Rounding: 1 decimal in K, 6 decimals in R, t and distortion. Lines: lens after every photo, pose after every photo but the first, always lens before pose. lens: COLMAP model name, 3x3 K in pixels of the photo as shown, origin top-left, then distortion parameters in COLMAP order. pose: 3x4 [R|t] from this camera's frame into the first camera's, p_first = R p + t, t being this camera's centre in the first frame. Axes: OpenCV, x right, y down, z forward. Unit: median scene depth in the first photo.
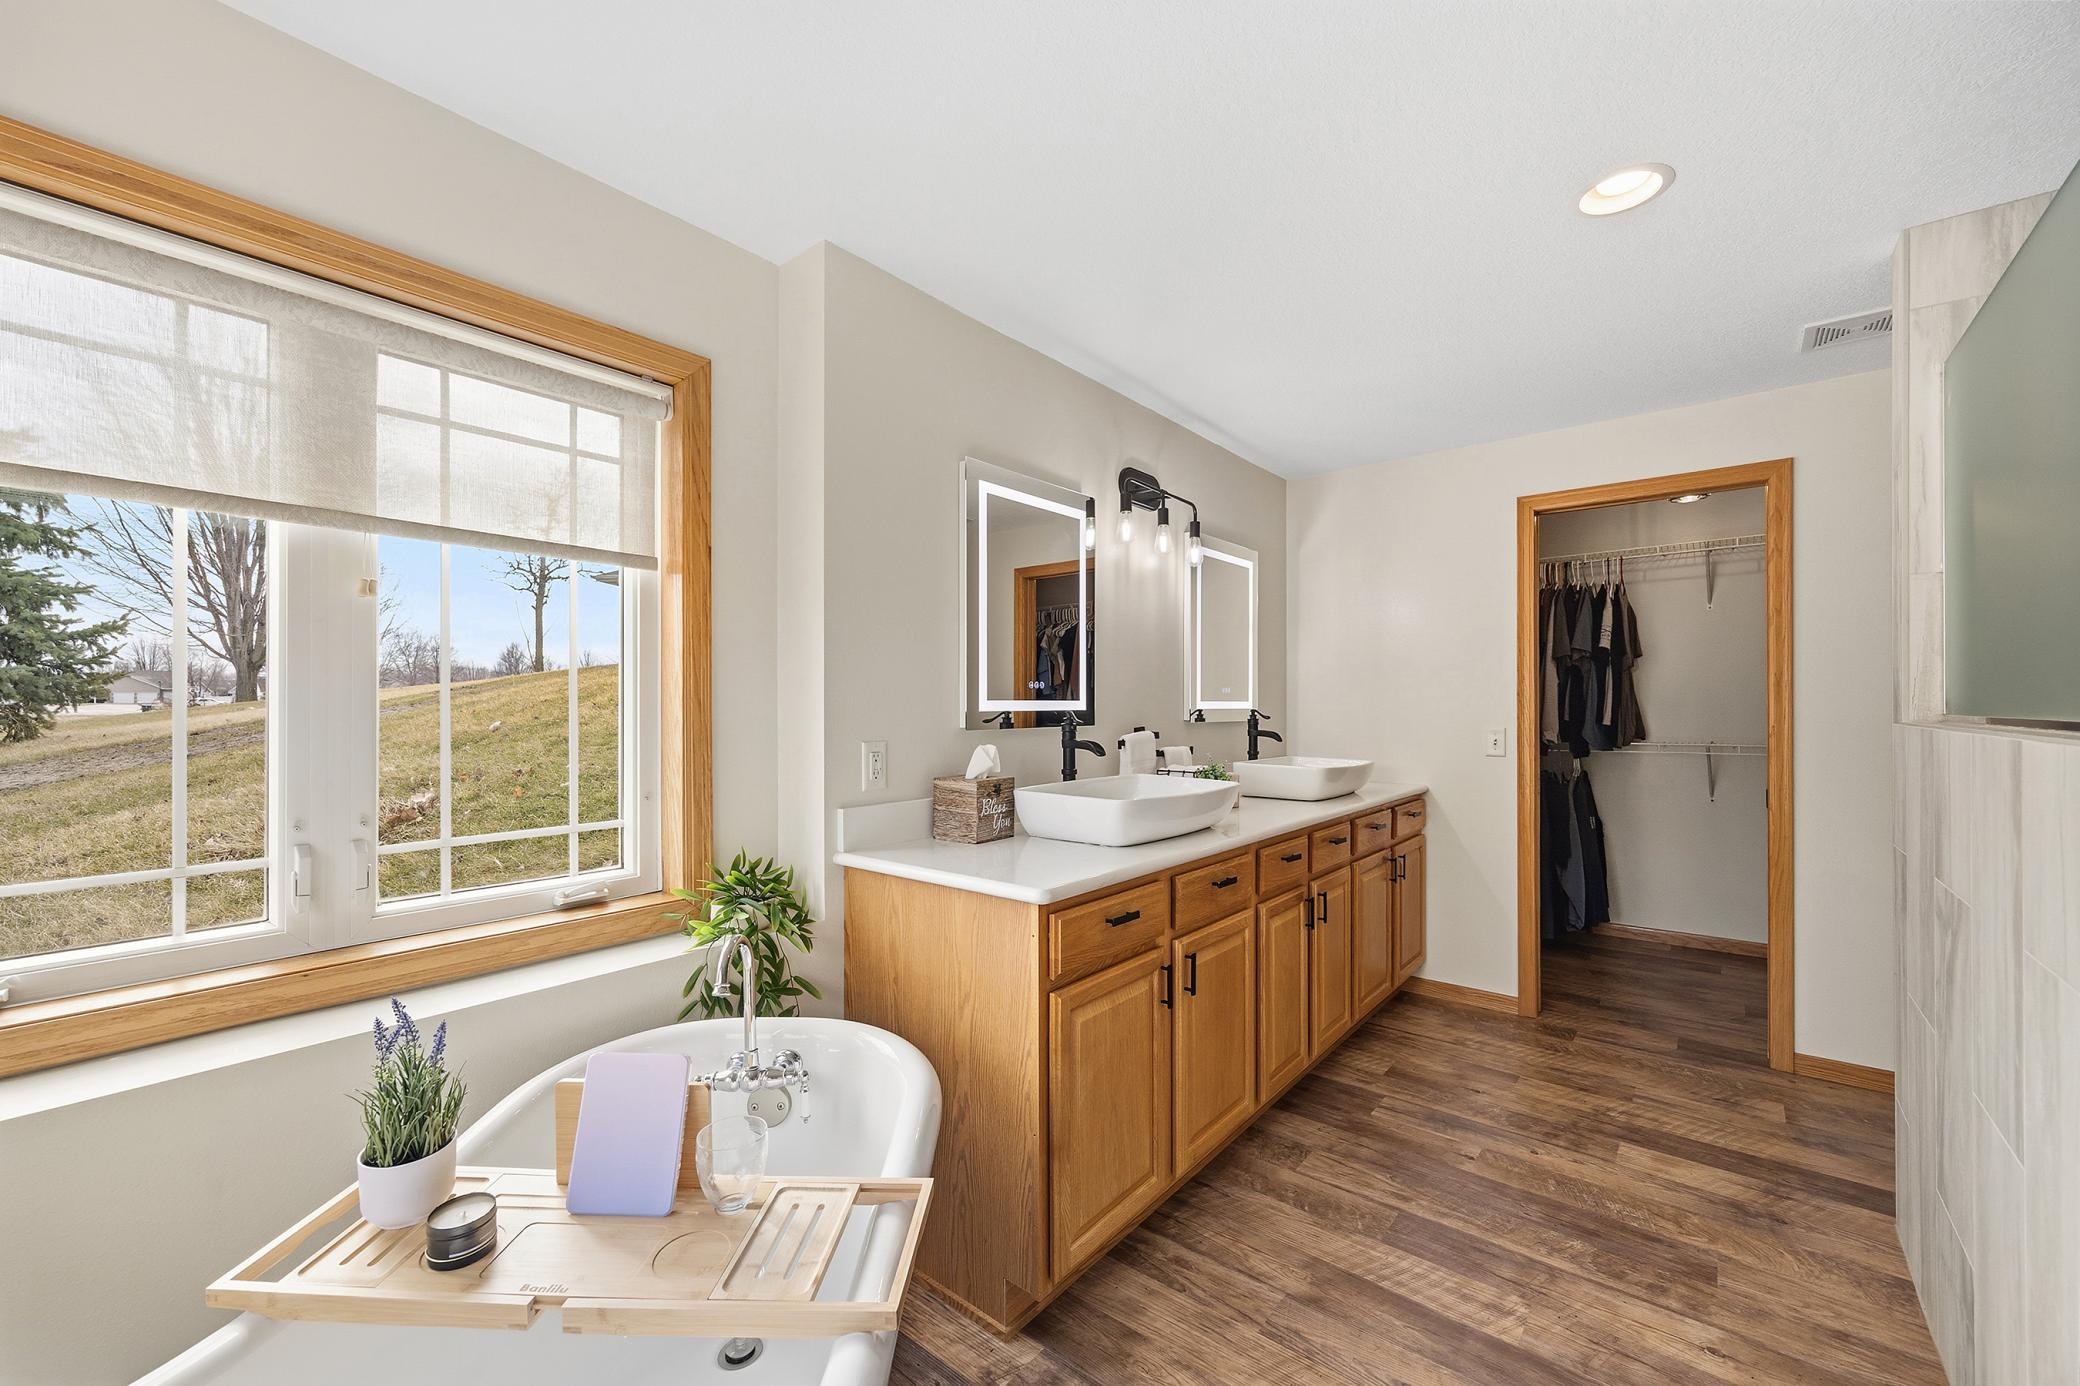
lens RADIAL K [[812.6, 0, 1038.3], [0, 812.6, 705.0], [0, 0, 1]] dist [0.001709, -0.000078]
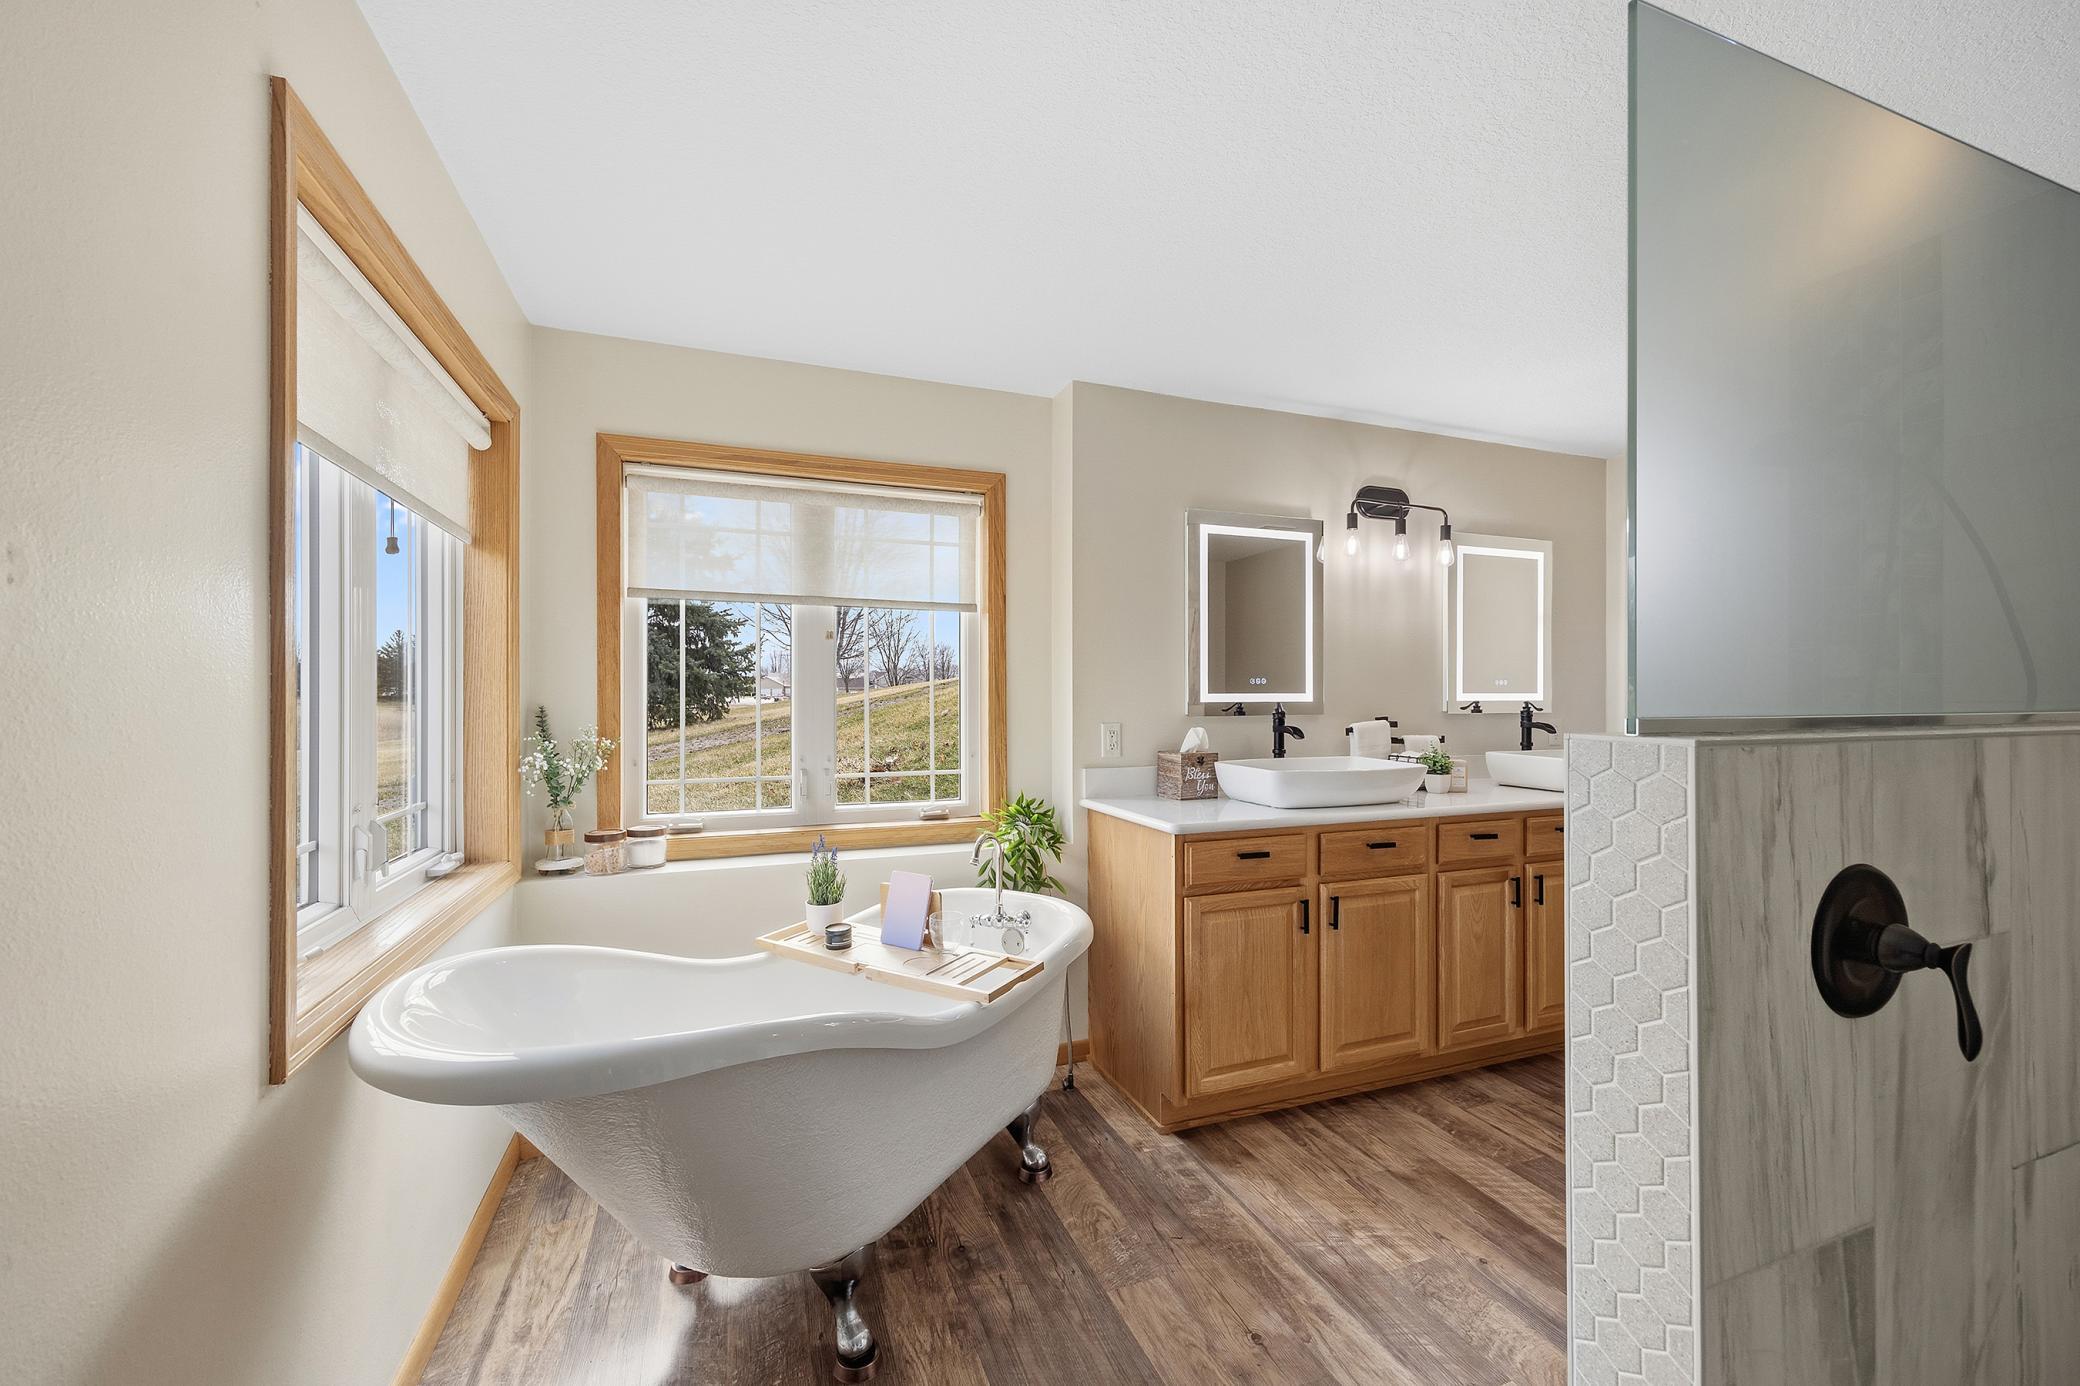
lens RADIAL K [[812.6, 0, 1038.3], [0, 812.6, 705.0], [0, 0, 1]] dist [0.001709, -0.000078]
pose [[0.868397, 0.003844, -0.495855, 0.407986], [0.001014, 0.999954, 0.009528, -0.000406], [0.495869, -0.008777, 0.868353, -0.305682]]
